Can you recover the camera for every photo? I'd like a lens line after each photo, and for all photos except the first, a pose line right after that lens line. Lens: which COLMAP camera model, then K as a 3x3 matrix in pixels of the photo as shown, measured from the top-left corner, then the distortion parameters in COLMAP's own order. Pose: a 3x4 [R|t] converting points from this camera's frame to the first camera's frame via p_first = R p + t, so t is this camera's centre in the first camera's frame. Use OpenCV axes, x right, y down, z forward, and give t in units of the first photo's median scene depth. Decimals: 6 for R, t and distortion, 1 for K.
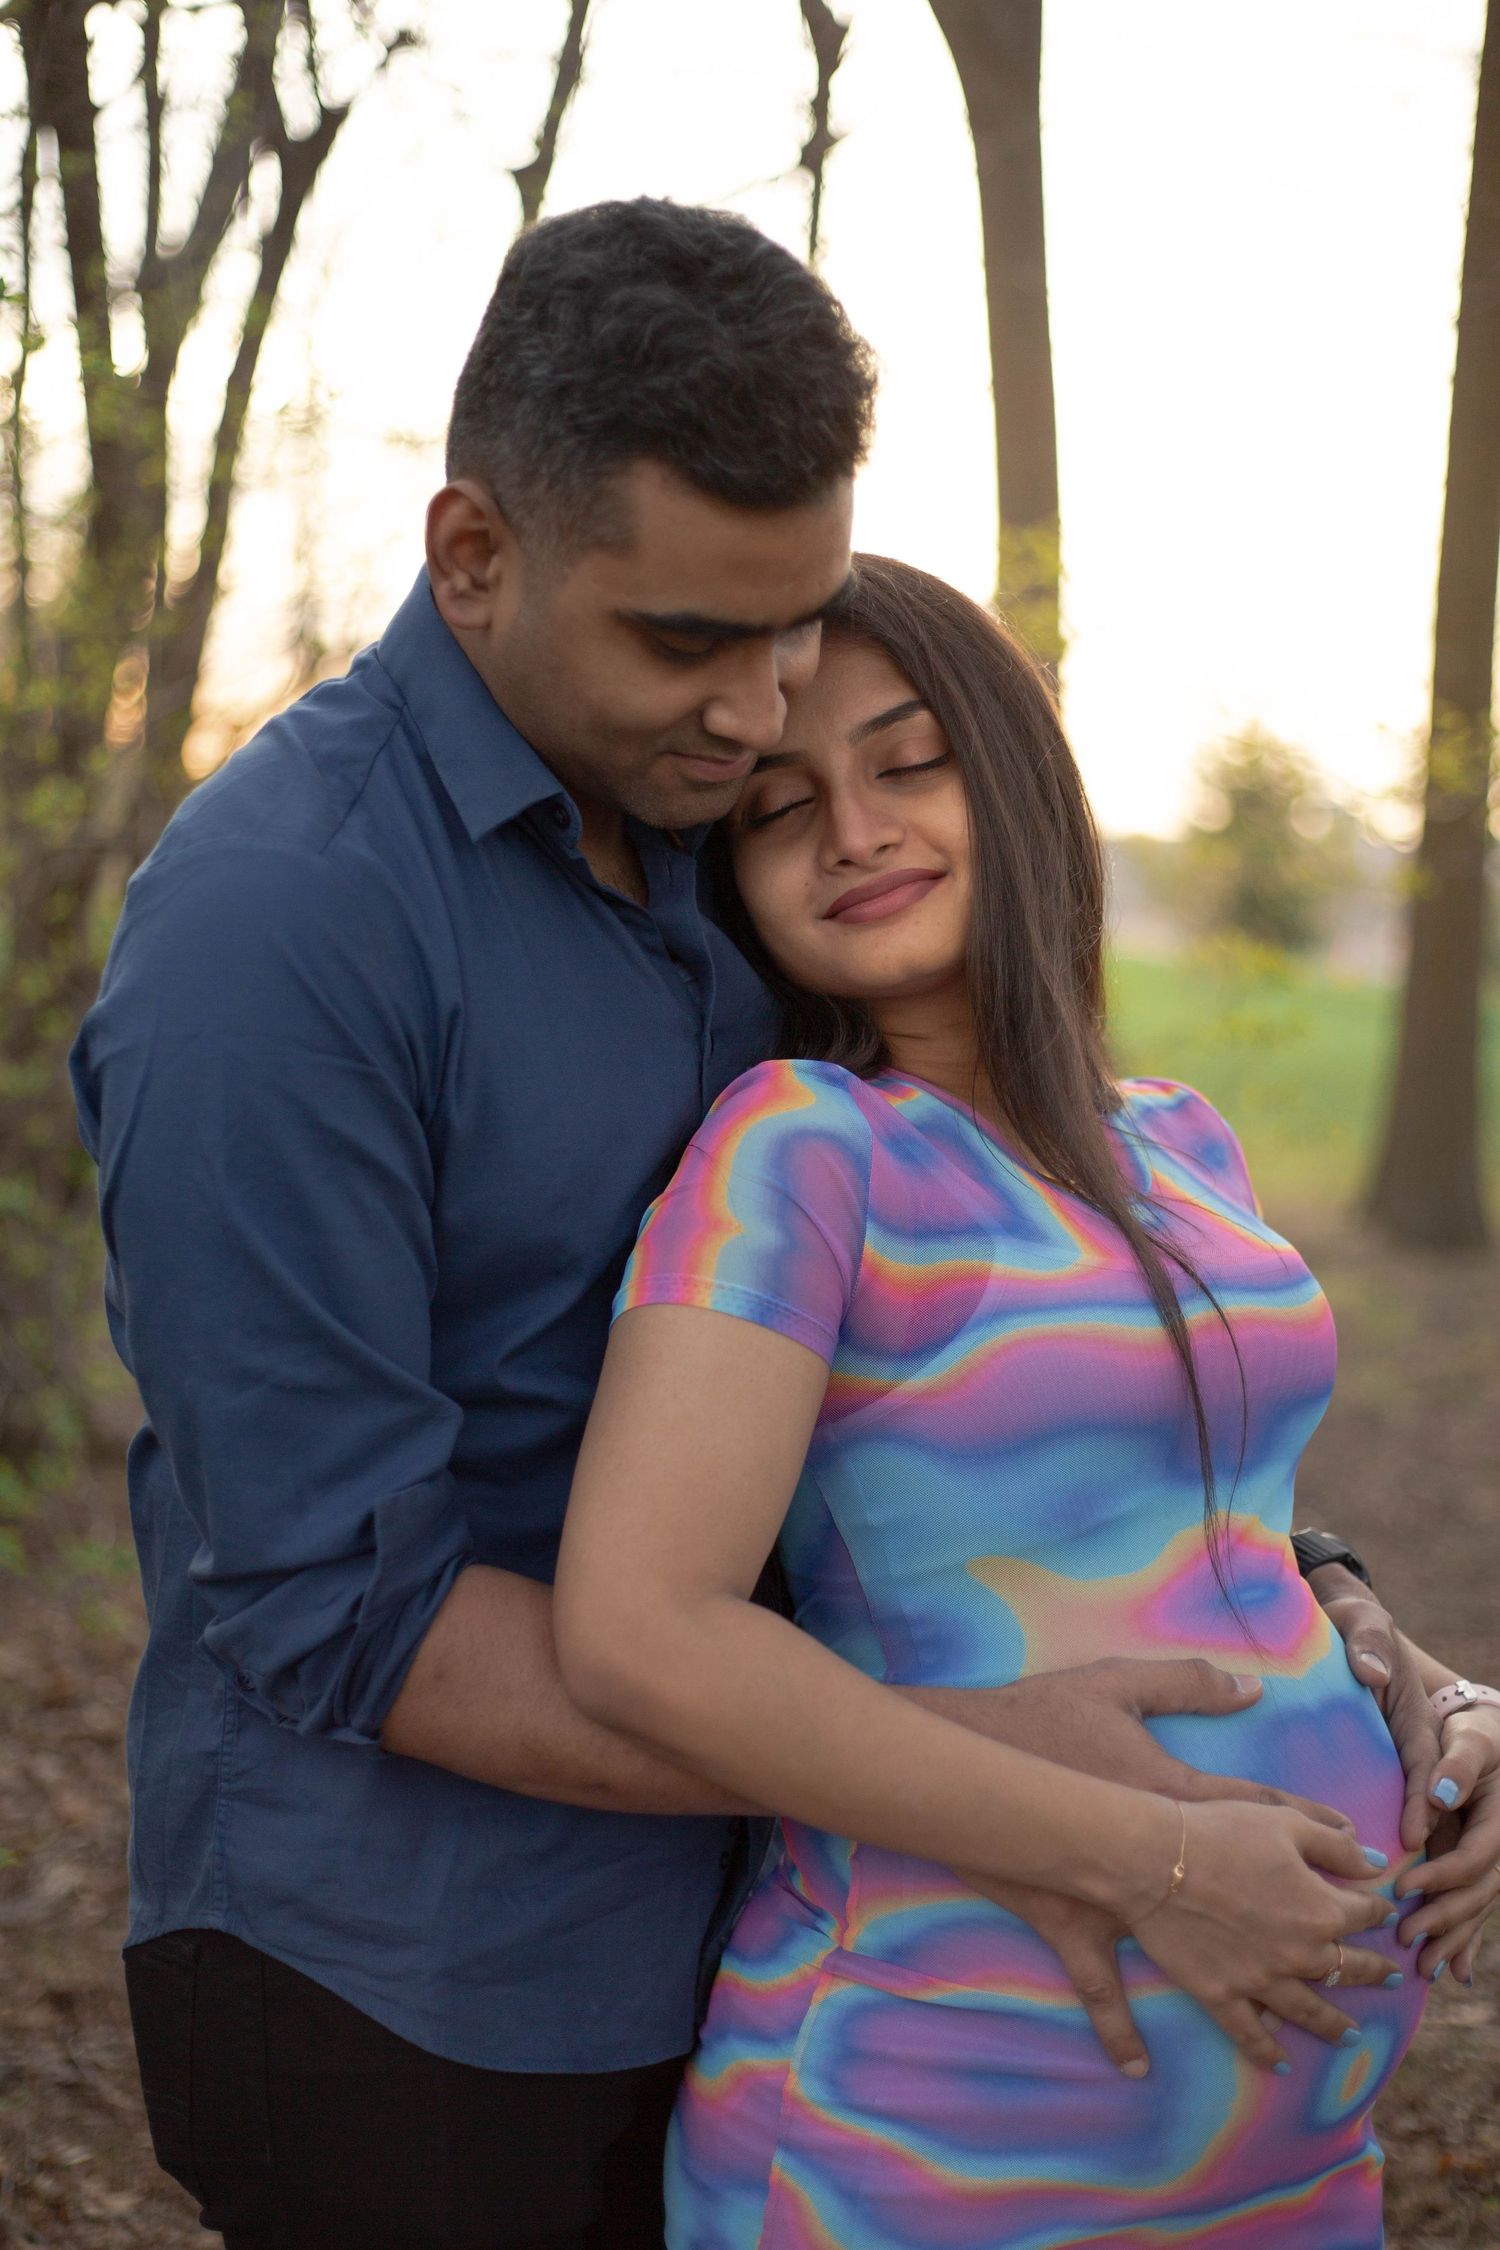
lens RADIAL K [[3267.2, 0, 750.0], [0, 3267.2, 1125.0], [0, 0, 1]] dist [-0.111243, -0.044427]
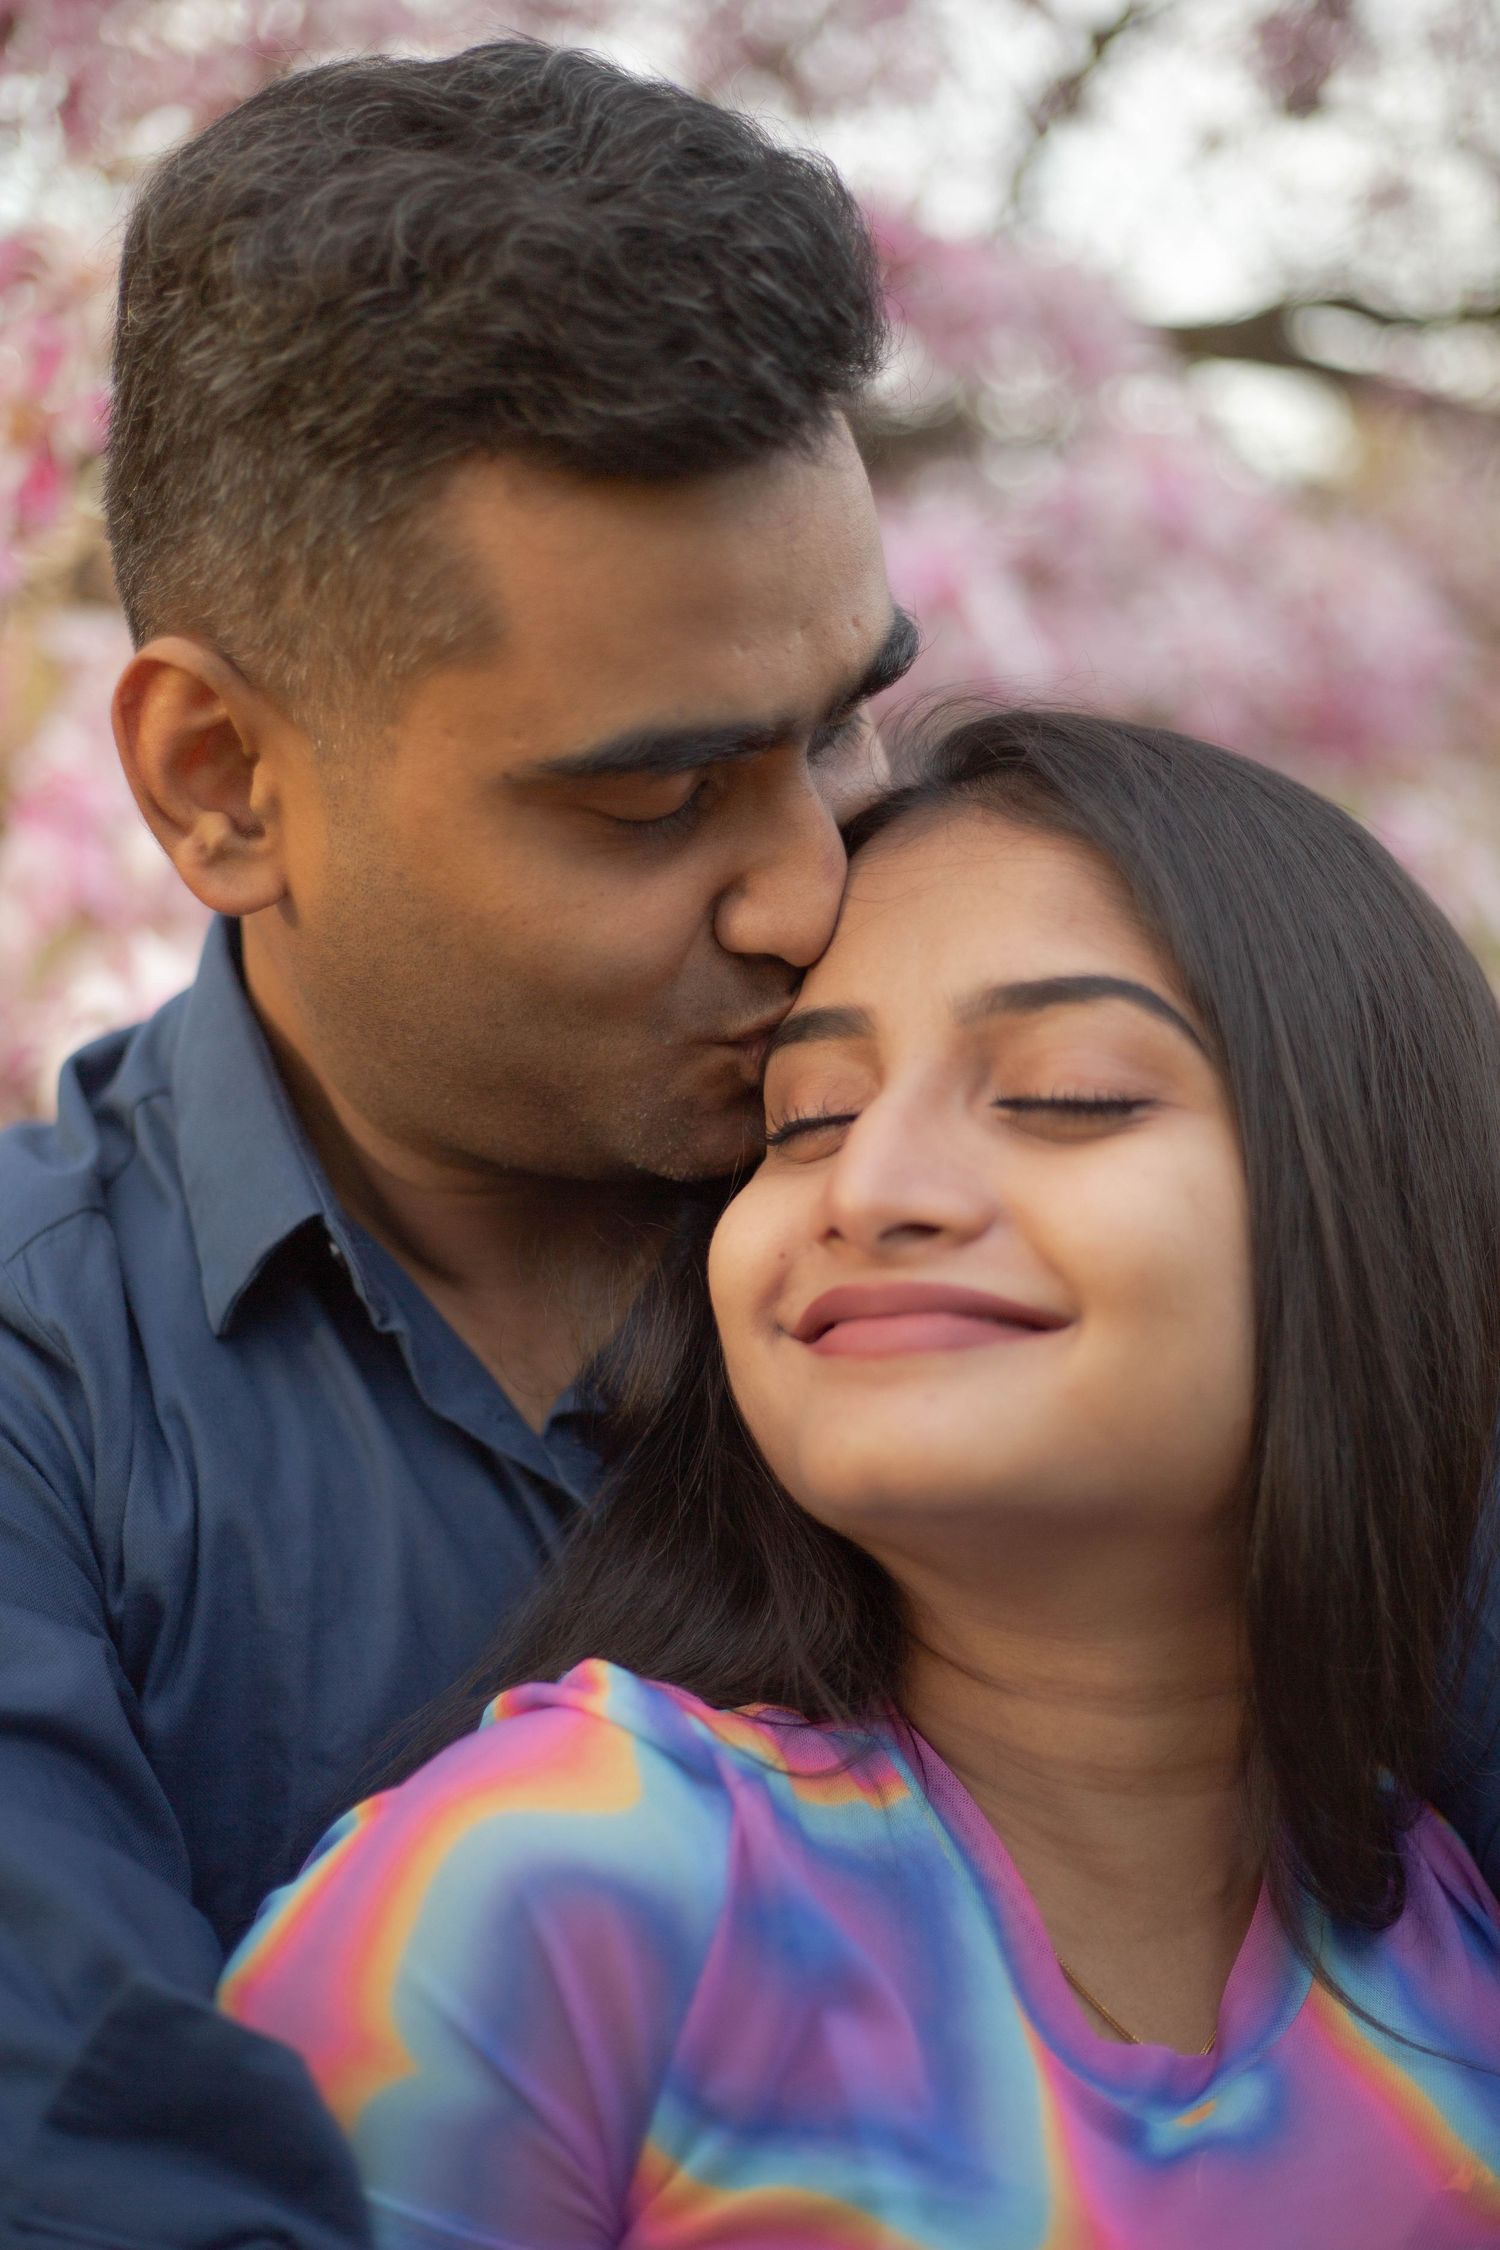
lens RADIAL K [[3267.2, 0, 750.0], [0, 3267.2, 1125.0], [0, 0, 1]] dist [-0.111243, -0.044427]
pose [[0.948743, -0.312315, 0.048440, -0.047560], [0.315481, 0.926668, -0.204349, 0.016582], [0.018933, 0.209156, 0.977699, 0.507429]]
